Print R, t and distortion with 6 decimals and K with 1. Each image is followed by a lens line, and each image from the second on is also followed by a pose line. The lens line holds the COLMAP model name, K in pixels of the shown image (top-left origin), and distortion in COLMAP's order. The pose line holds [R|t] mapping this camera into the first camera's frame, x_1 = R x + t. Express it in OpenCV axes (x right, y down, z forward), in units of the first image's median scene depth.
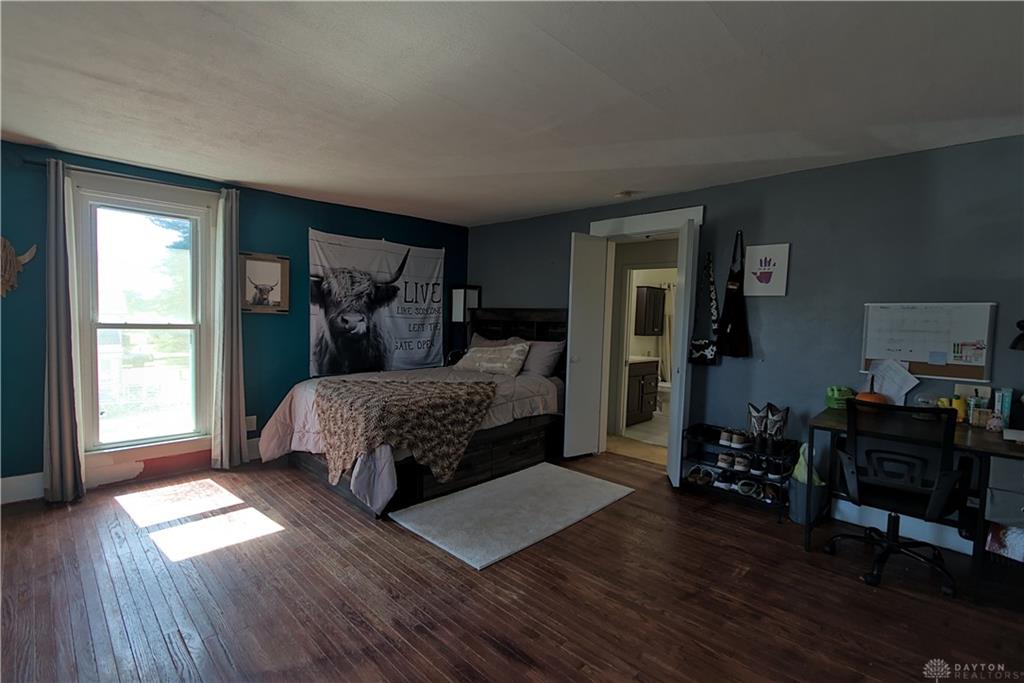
lens RADIAL K [[472.3, 0, 516.6], [0, 472.3, 342.4], [0, 0, 1]] dist [0.000840, 0.000126]
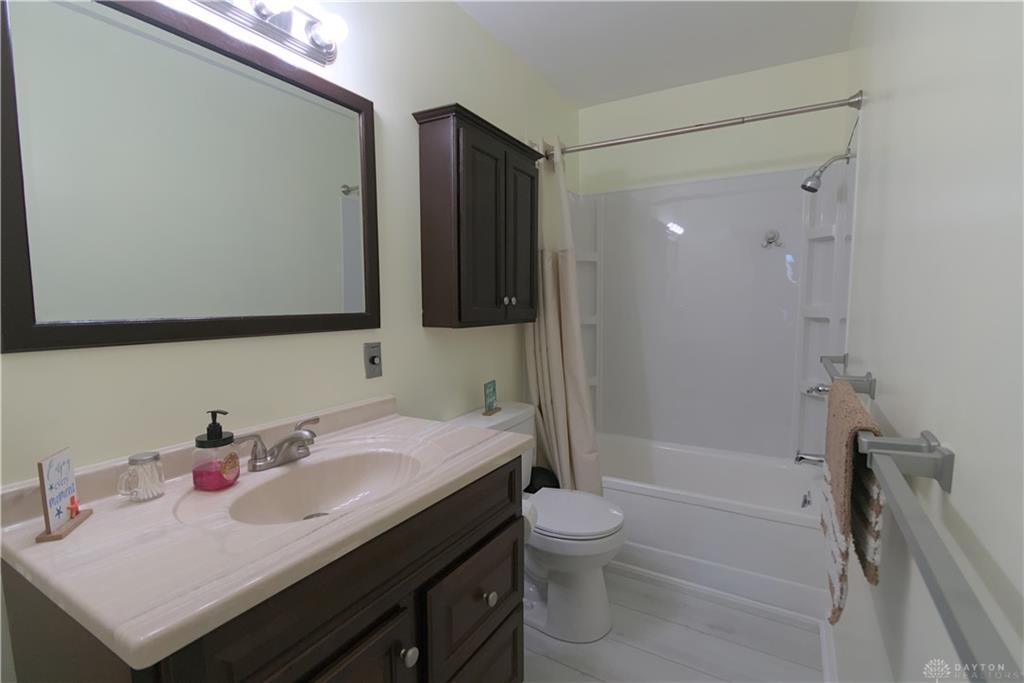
lens RADIAL K [[472.3, 0, 512.4], [0, 472.3, 341.3], [0, 0, 1]] dist [0.000840, 0.000126]
pose [[0.968147, -0.058433, 0.243468, 0.226505], [0.046662, 0.997459, 0.053841, -0.018431], [-0.245995, -0.040765, 0.968413, 0.728475]]
